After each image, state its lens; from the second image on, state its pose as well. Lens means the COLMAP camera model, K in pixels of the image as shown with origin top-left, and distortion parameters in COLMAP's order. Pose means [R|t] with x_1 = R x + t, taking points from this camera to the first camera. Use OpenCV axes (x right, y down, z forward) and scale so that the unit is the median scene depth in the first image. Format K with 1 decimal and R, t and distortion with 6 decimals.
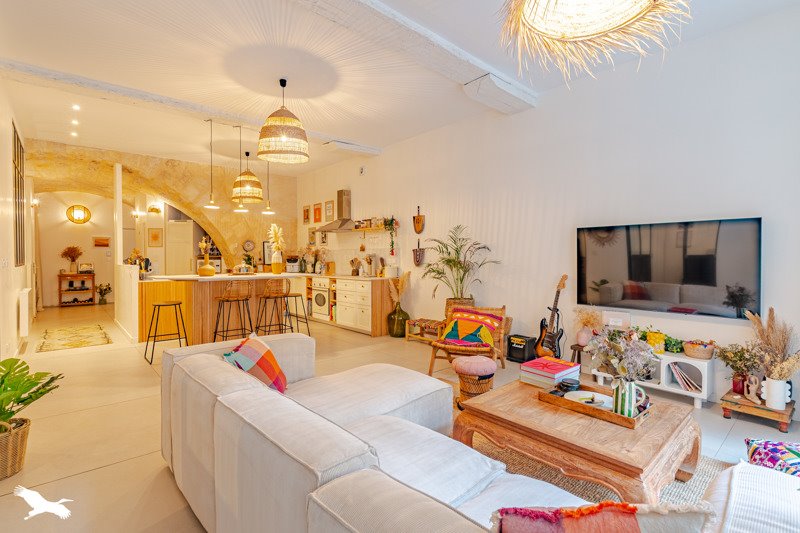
lens RADIAL K [[380.0, 0, 400.0], [0, 380.0, 266.5], [0, 0, 1]] dist [-0.000212, -0.000400]
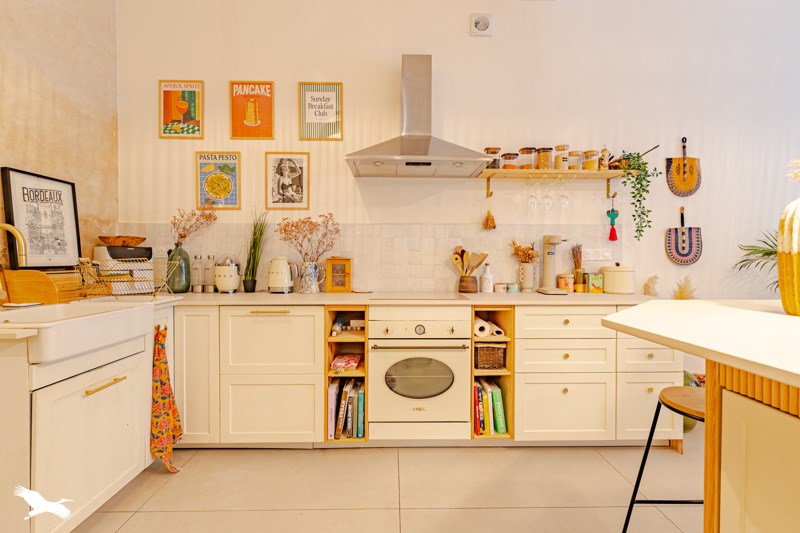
lens RADIAL K [[380.0, 0, 400.0], [0, 380.0, 266.5], [0, 0, 1]] dist [-0.000212, -0.000400]
pose [[0.647558, -0.010877, 0.761938, -0.381170], [0.014464, 0.999893, 0.001981, -0.003371], [-0.761879, 0.009738, 0.647646, 0.679900]]
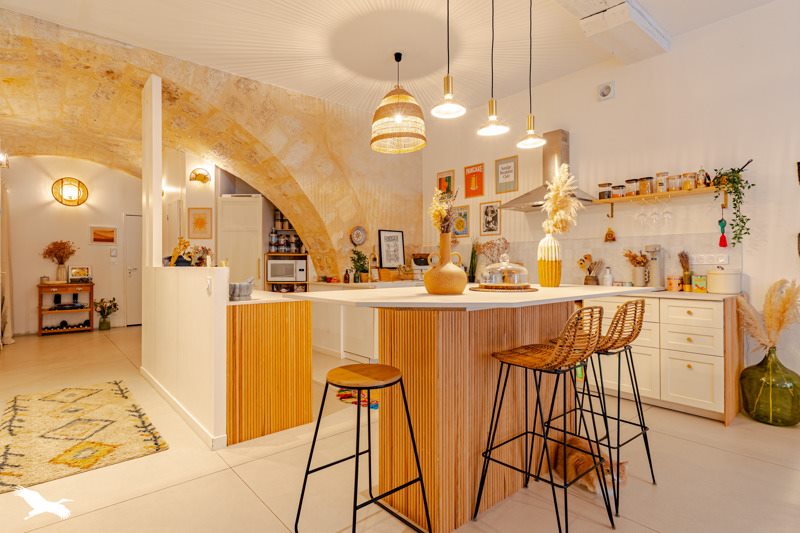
lens RADIAL K [[417.7, 0, 400.0], [0, 417.7, 266.5], [0, 0, 1]] dist [0.002136, 0.001073]
pose [[0.999887, -0.000599, -0.015041, -0.317978], [0.000356, 0.999869, -0.016162, 0.002995], [0.015048, 0.016155, 0.999756, 0.345993]]
